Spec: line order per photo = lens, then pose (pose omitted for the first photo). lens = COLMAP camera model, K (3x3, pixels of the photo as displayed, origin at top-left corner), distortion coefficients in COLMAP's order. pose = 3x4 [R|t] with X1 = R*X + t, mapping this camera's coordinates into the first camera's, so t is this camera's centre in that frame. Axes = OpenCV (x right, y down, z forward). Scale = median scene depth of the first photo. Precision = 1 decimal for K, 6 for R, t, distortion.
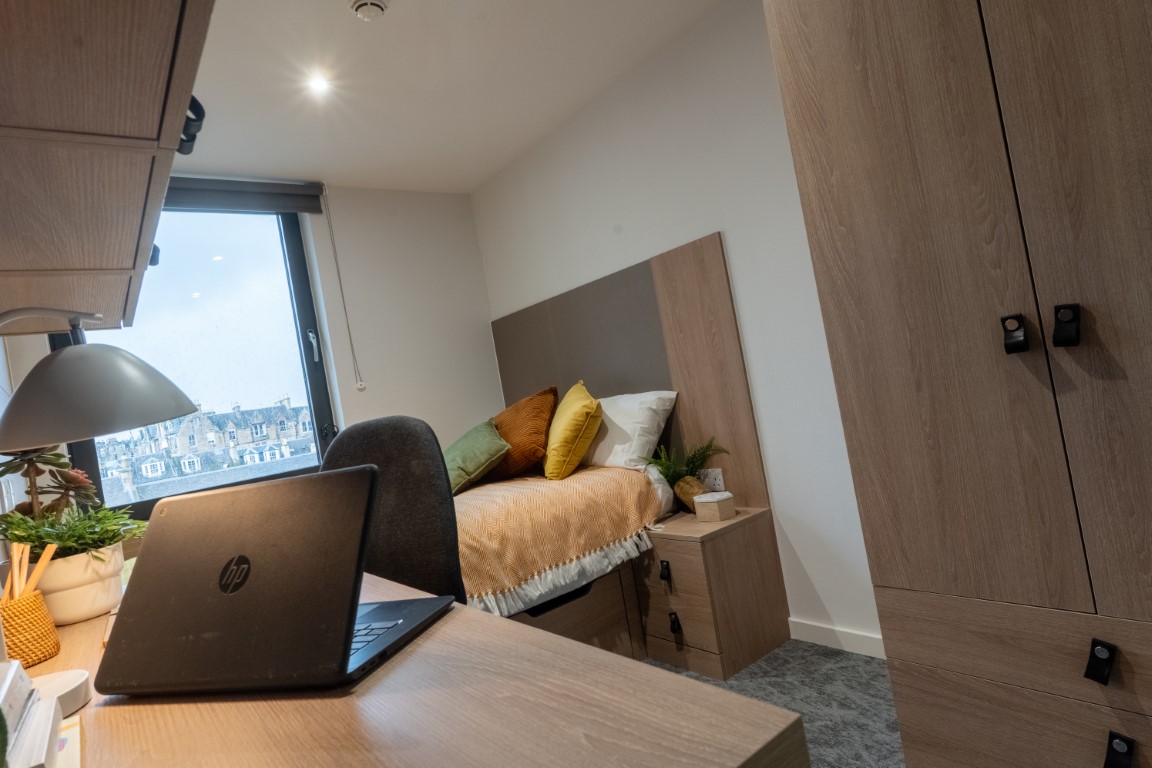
lens RADIAL K [[632.3, 0, 573.0], [0, 632.3, 385.8], [0, 0, 1]] dist [0.000521, 0.002749]
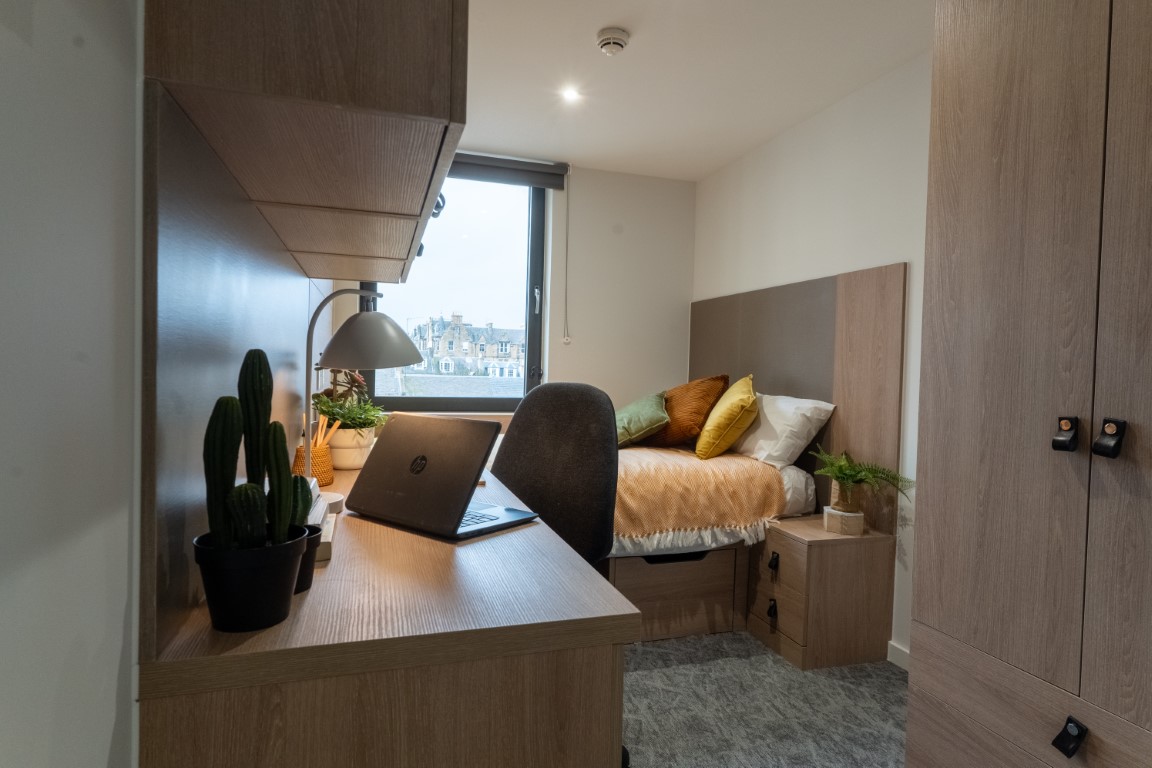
lens RADIAL K [[632.3, 0, 573.0], [0, 632.3, 385.8], [0, 0, 1]] dist [0.000521, 0.002749]
pose [[0.918710, 0.209904, -0.334532, 0.130889], [-0.186241, 0.977226, 0.101701, -0.057296], [0.348261, -0.031130, 0.936881, -0.158805]]
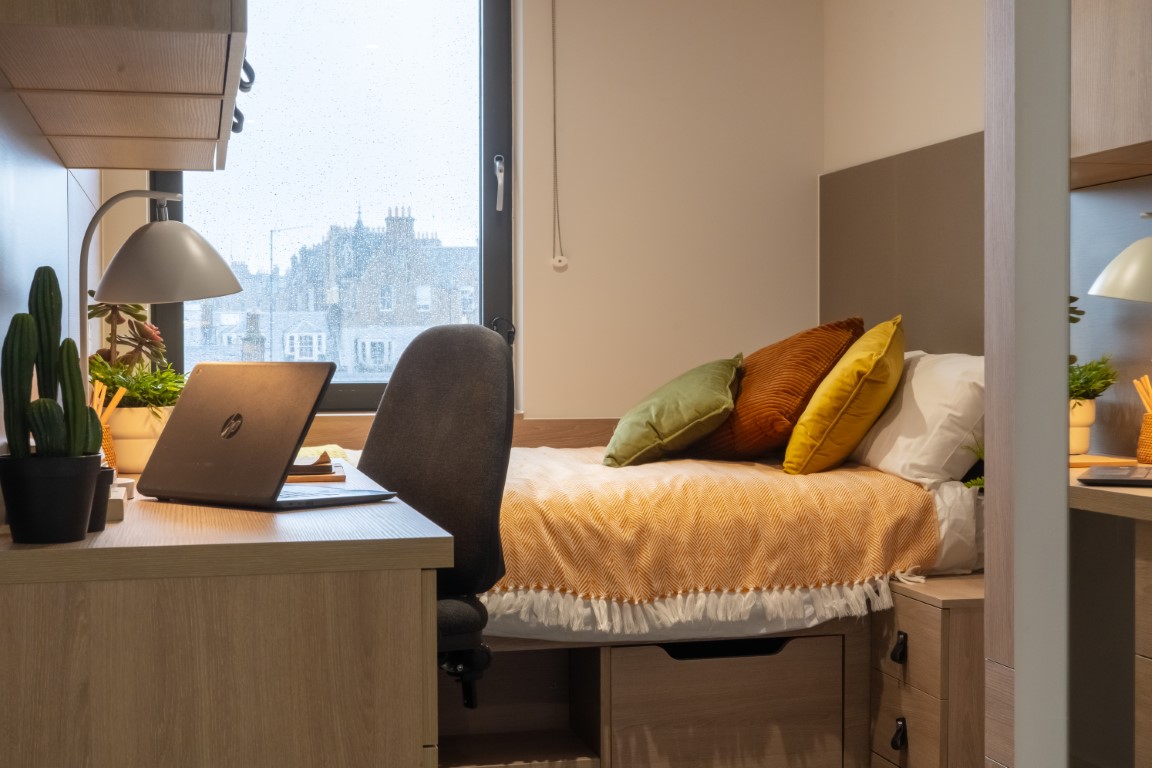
lens RADIAL K [[1687.7, 0, 576.0], [0, 1687.7, 384.0], [0, 0, 1]] dist [0.000085, -0.050956]
pose [[0.893826, 0.181311, -0.410124, 0.499079], [-0.149935, 0.982810, 0.107719, -0.087991], [0.422604, -0.034790, 0.905646, -0.609657]]
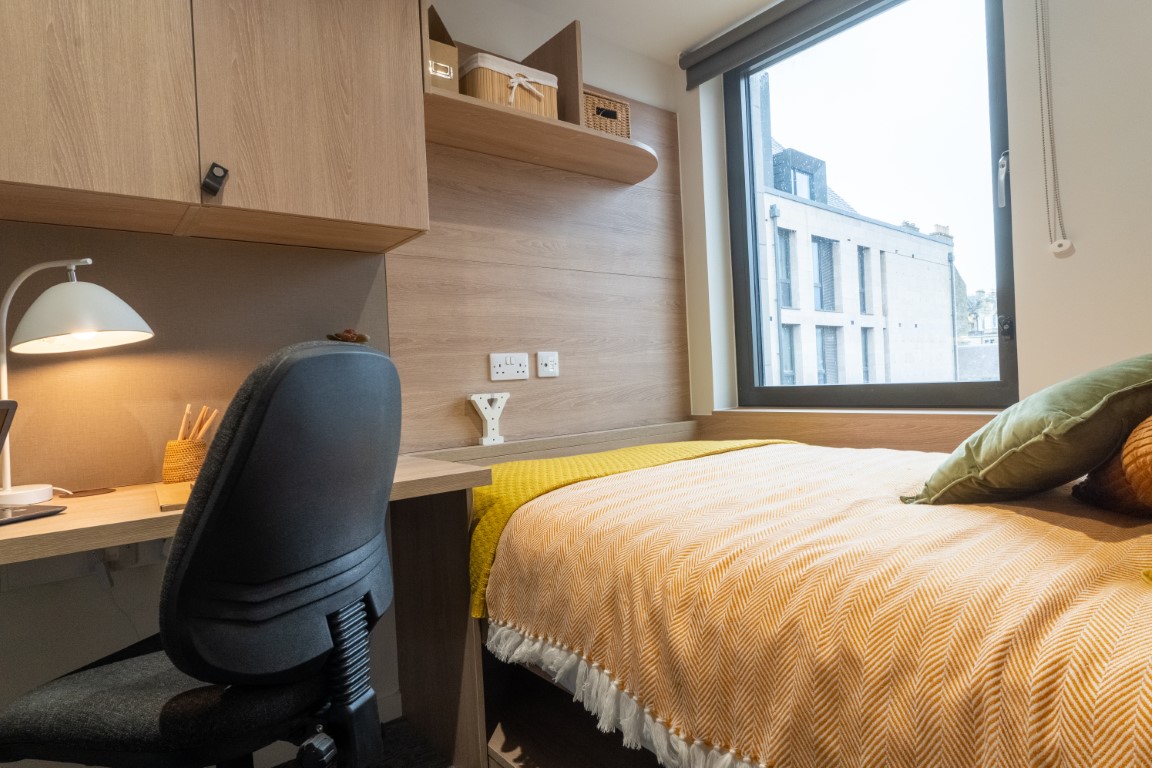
lens RADIAL K [[632.3, 0, 573.0], [0, 632.3, 385.8], [0, 0, 1]] dist [0.000521, 0.002749]
pose [[0.020763, 0.184644, -0.982586, 0.283416], [0.059894, 0.980803, 0.185574, -0.012761], [0.997989, -0.062704, 0.009305, 0.851087]]
